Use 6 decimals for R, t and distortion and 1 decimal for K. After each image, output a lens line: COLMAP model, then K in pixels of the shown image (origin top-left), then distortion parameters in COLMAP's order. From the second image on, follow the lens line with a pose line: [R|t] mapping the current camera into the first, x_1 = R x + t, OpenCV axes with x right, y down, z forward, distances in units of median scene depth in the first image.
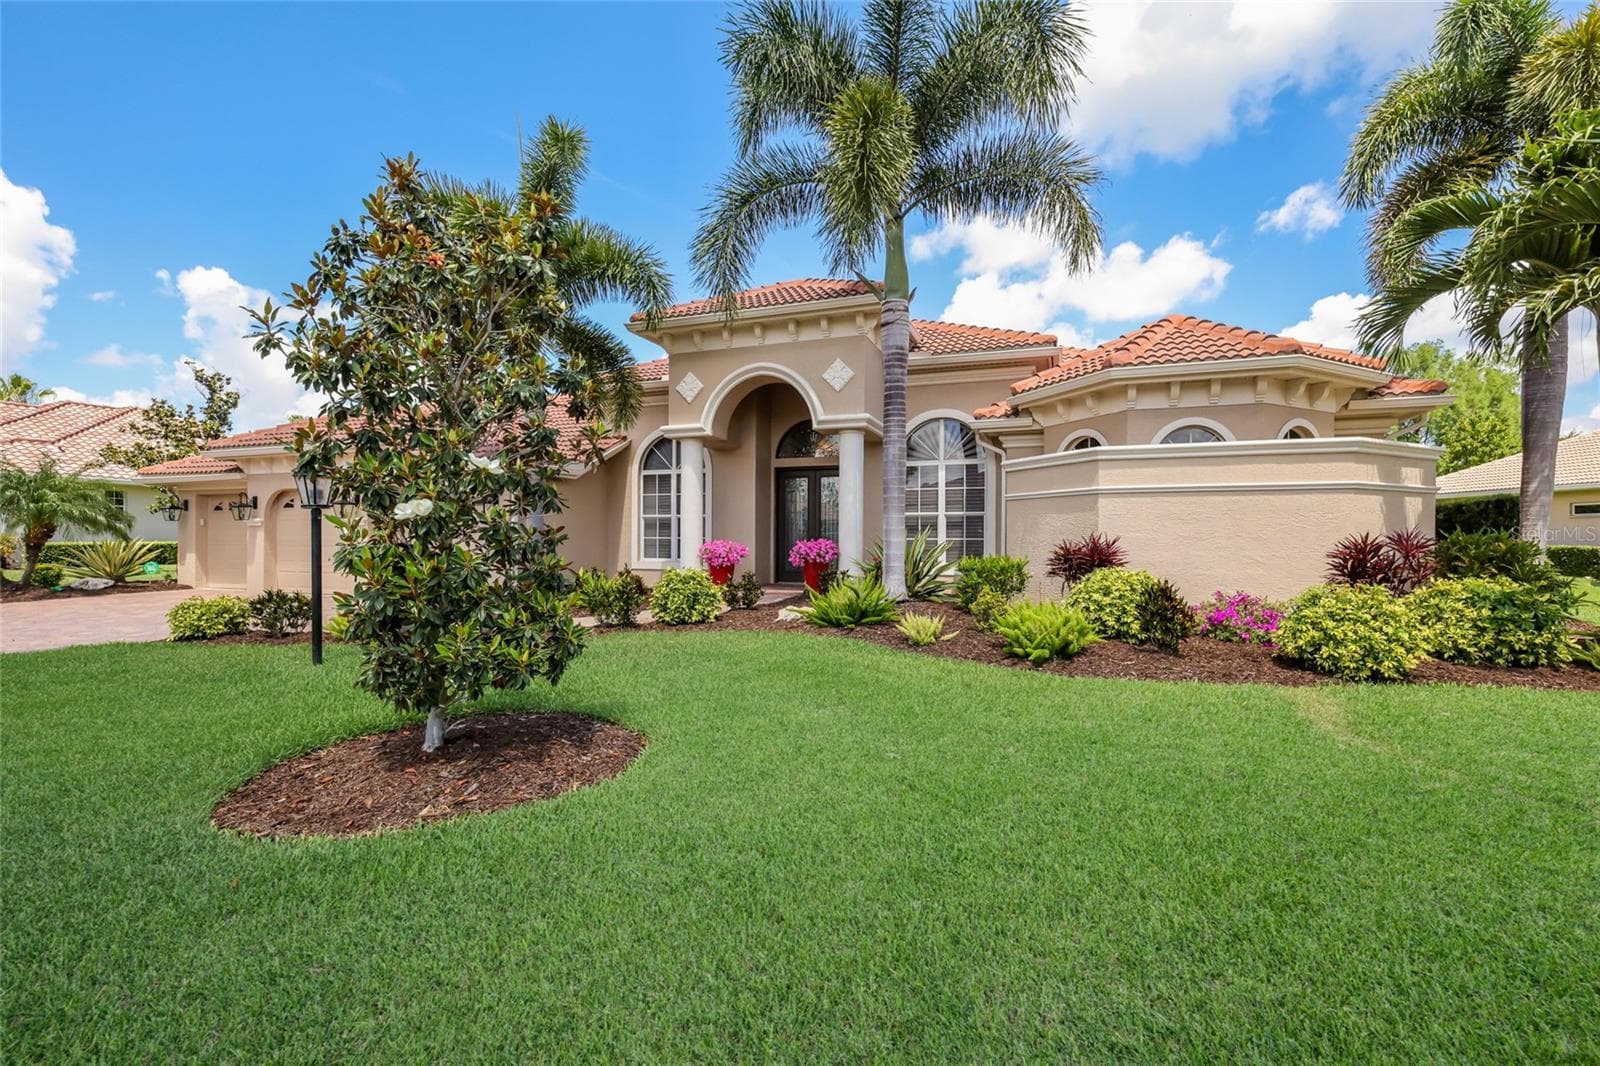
lens RADIAL K [[719.0, 0, 798.0], [0, 719.0, 540.5], [0, 0, 1]] dist [-0.001118, 0.000530]
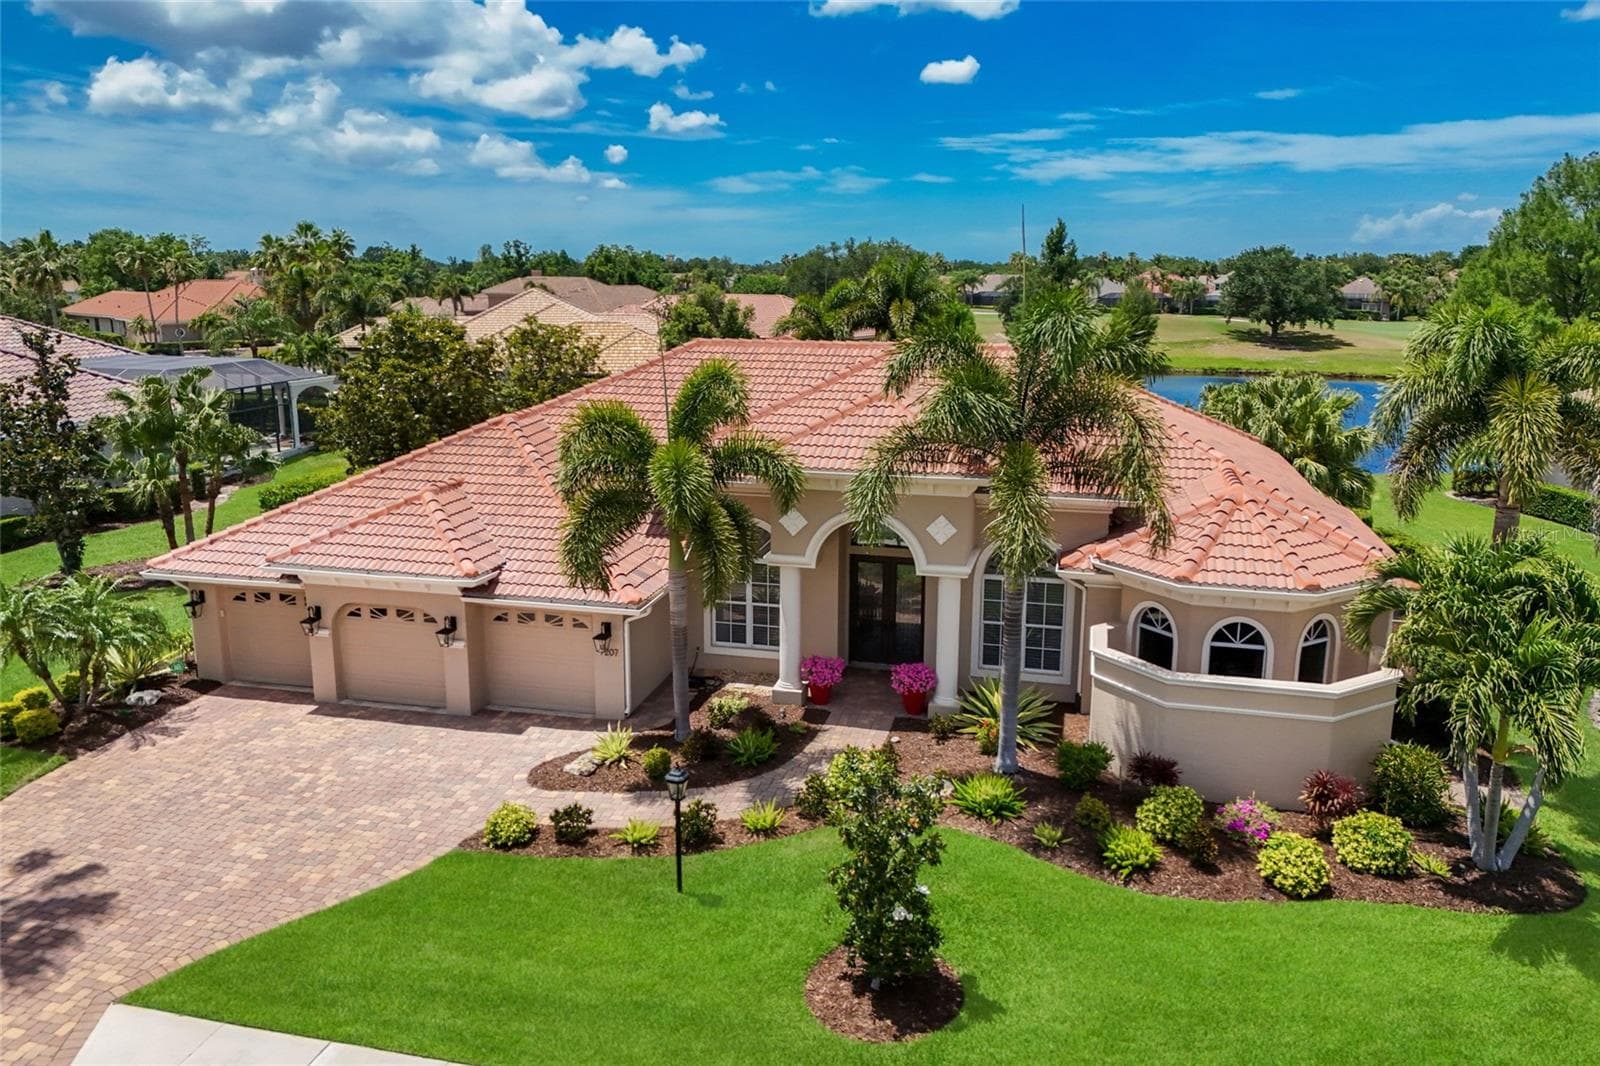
lens RADIAL K [[1168.1, 0, 796.0], [0, 1168.1, 558.3], [0, 0, 1]] dist [0.063934, -0.065381]
pose [[0.992523, -0.033765, 0.117295, -0.345804], [0.003378, 0.968207, 0.250129, -0.585875], [-0.122011, -0.247862, 0.961082, -0.648759]]
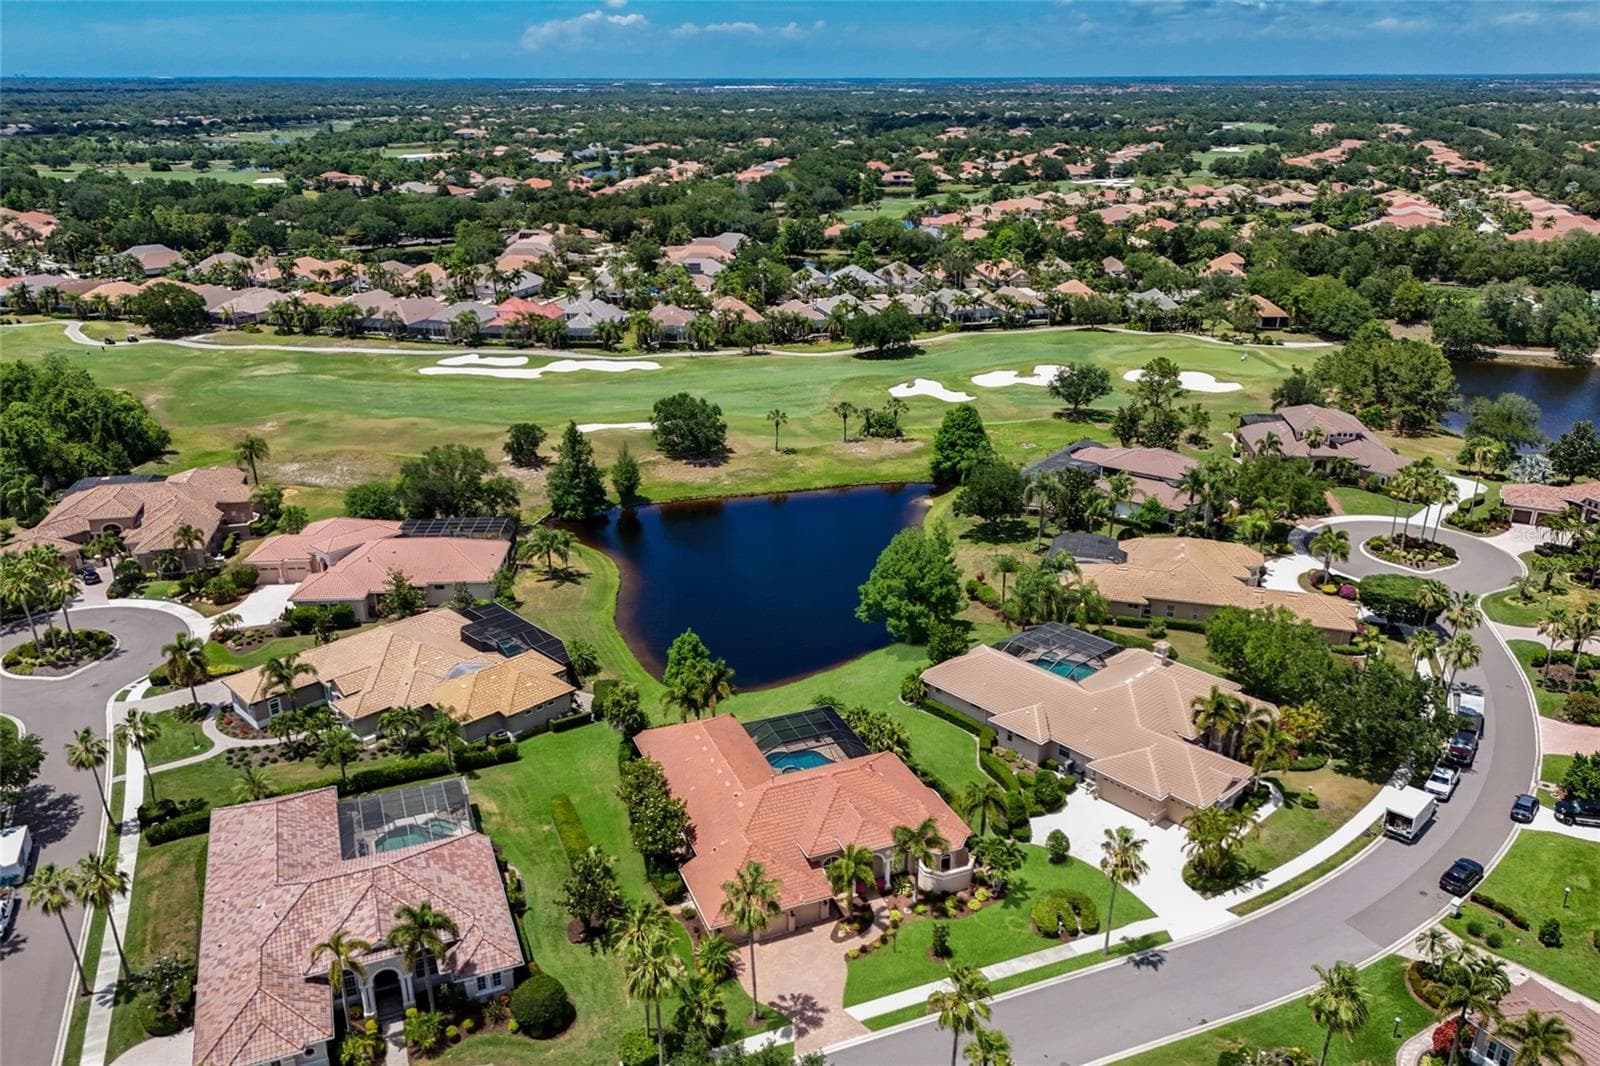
lens RADIAL K [[1176.7, 0, 795.9], [0, 1176.7, 591.0], [0, 0, 1]] dist [0.069210, -0.007499]
pose [[0.728847, -0.280423, 0.624615, -4.556914], [0.002448, 0.913340, 0.407191, -4.748608], [-0.684672, -0.295252, 0.666371, -3.152161]]
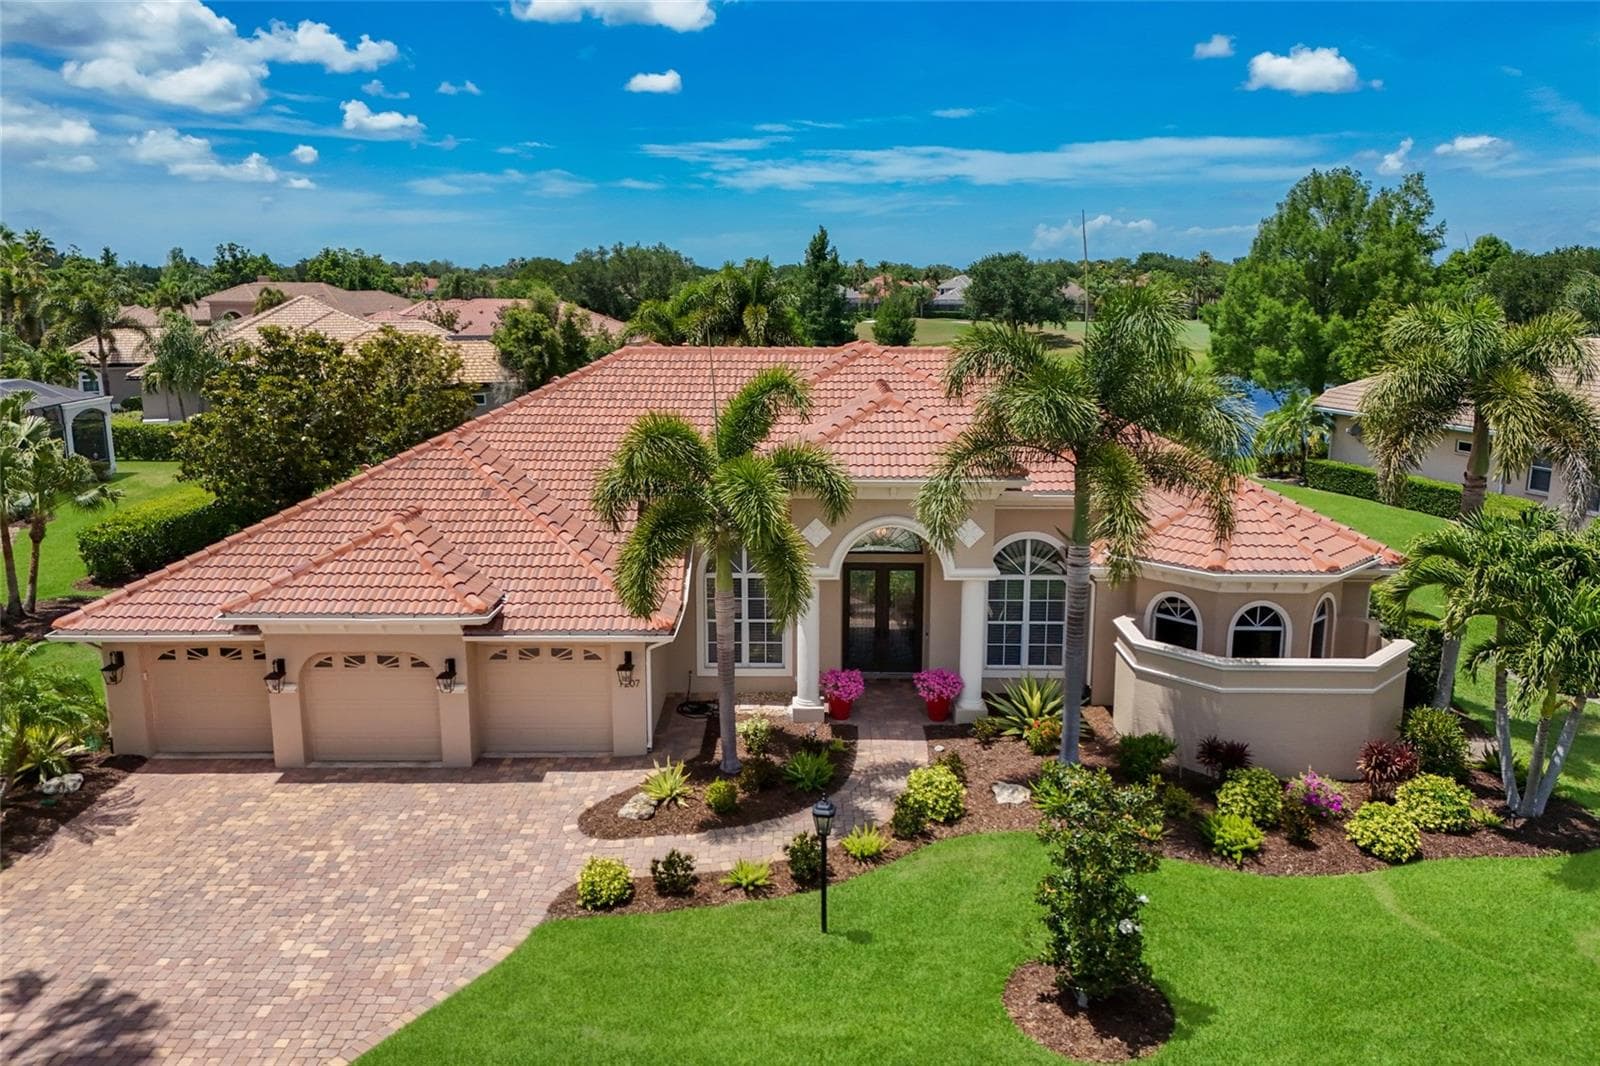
lens RADIAL K [[1168.1, 0, 795.9], [0, 1168.1, 539.2], [0, 0, 1]] dist [0.063934, -0.065381]
pose [[0.937437, -0.085269, 0.337551, -0.732692], [0.004918, 0.972691, 0.232053, -0.586637], [-0.348120, -0.215875, 0.912256, -0.497291]]
